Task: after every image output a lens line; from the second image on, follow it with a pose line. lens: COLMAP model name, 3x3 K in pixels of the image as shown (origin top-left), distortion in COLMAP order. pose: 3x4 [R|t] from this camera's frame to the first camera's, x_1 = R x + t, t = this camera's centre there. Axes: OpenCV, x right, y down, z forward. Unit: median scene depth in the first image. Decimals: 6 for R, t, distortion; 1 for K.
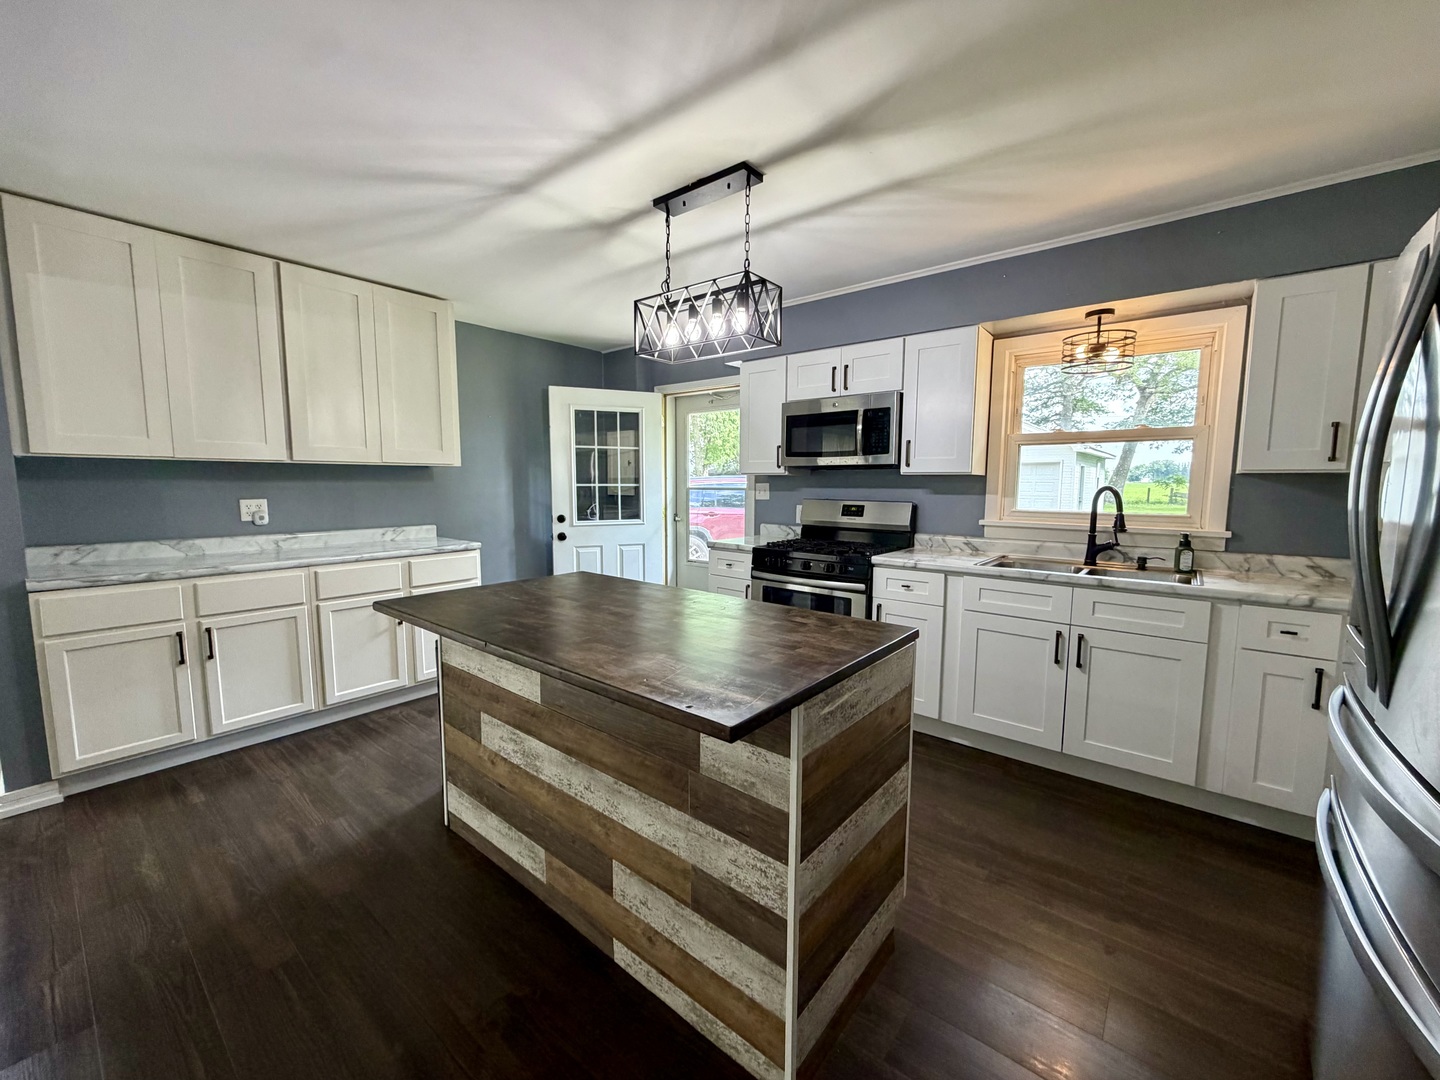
lens RADIAL K [[568.8, 0, 721.3], [0, 568.8, 543.4], [0, 0, 1]] dist [0.000110, -0.001170]
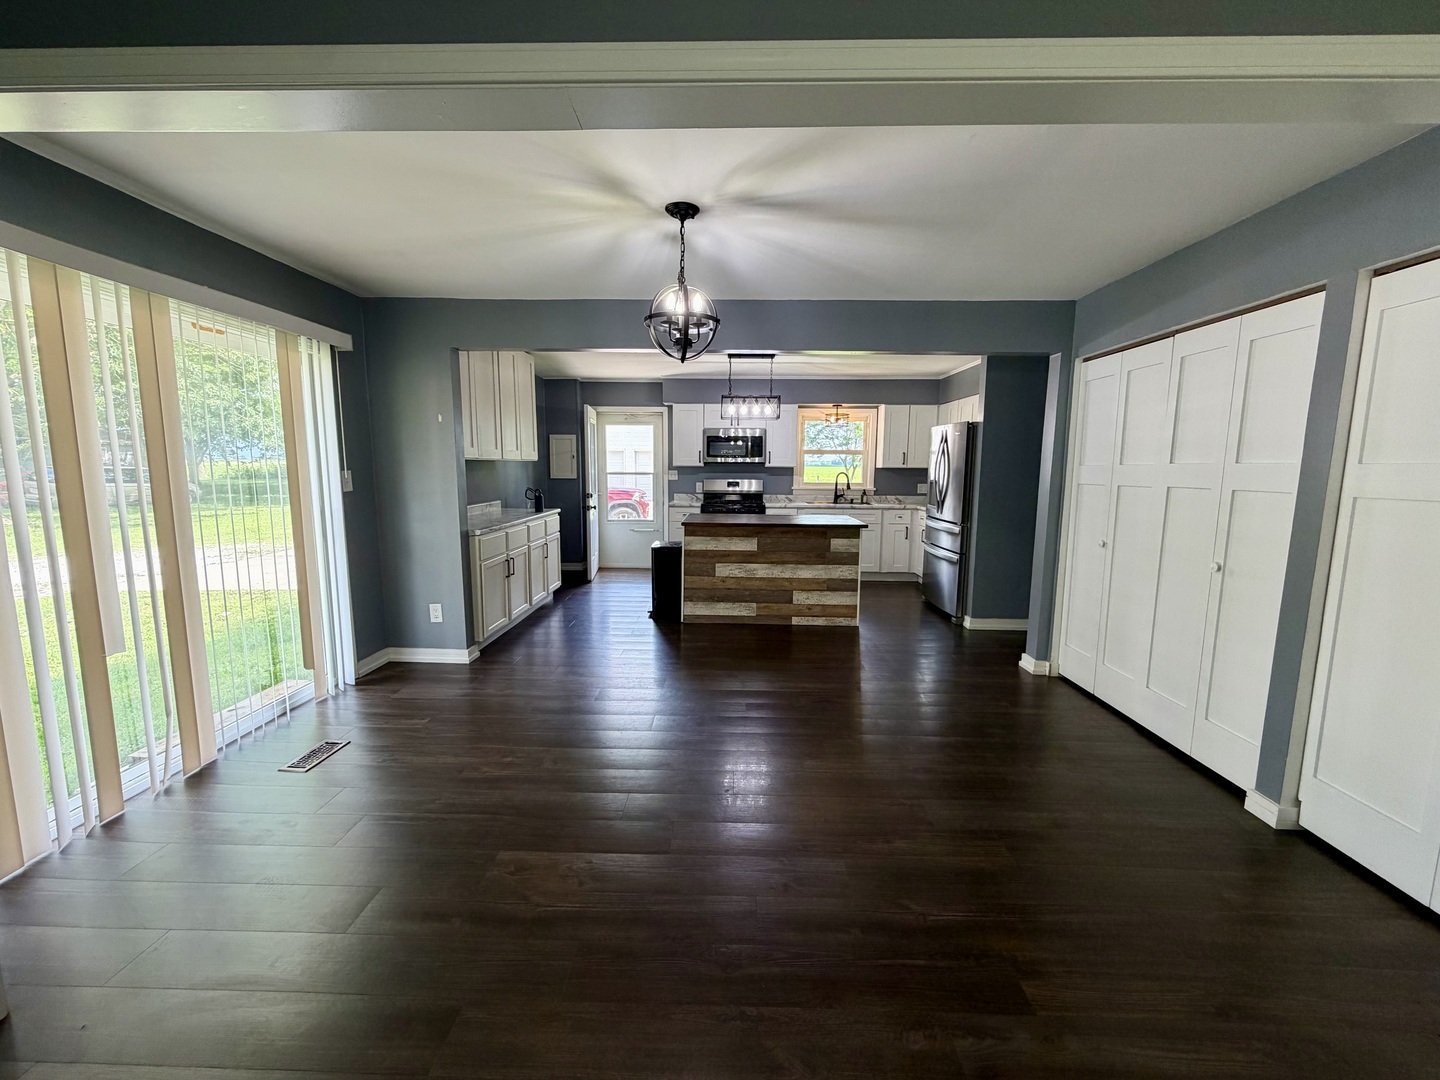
lens RADIAL K [[568.8, 0, 719.1], [0, 568.8, 537.6], [0, 0, 1]] dist [0.000110, -0.001170]
pose [[0.791417, -0.075926, 0.606543, -1.163883], [0.061207, 0.997112, 0.044955, 0.039852], [-0.608205, 0.001546, 0.793779, -0.617760]]
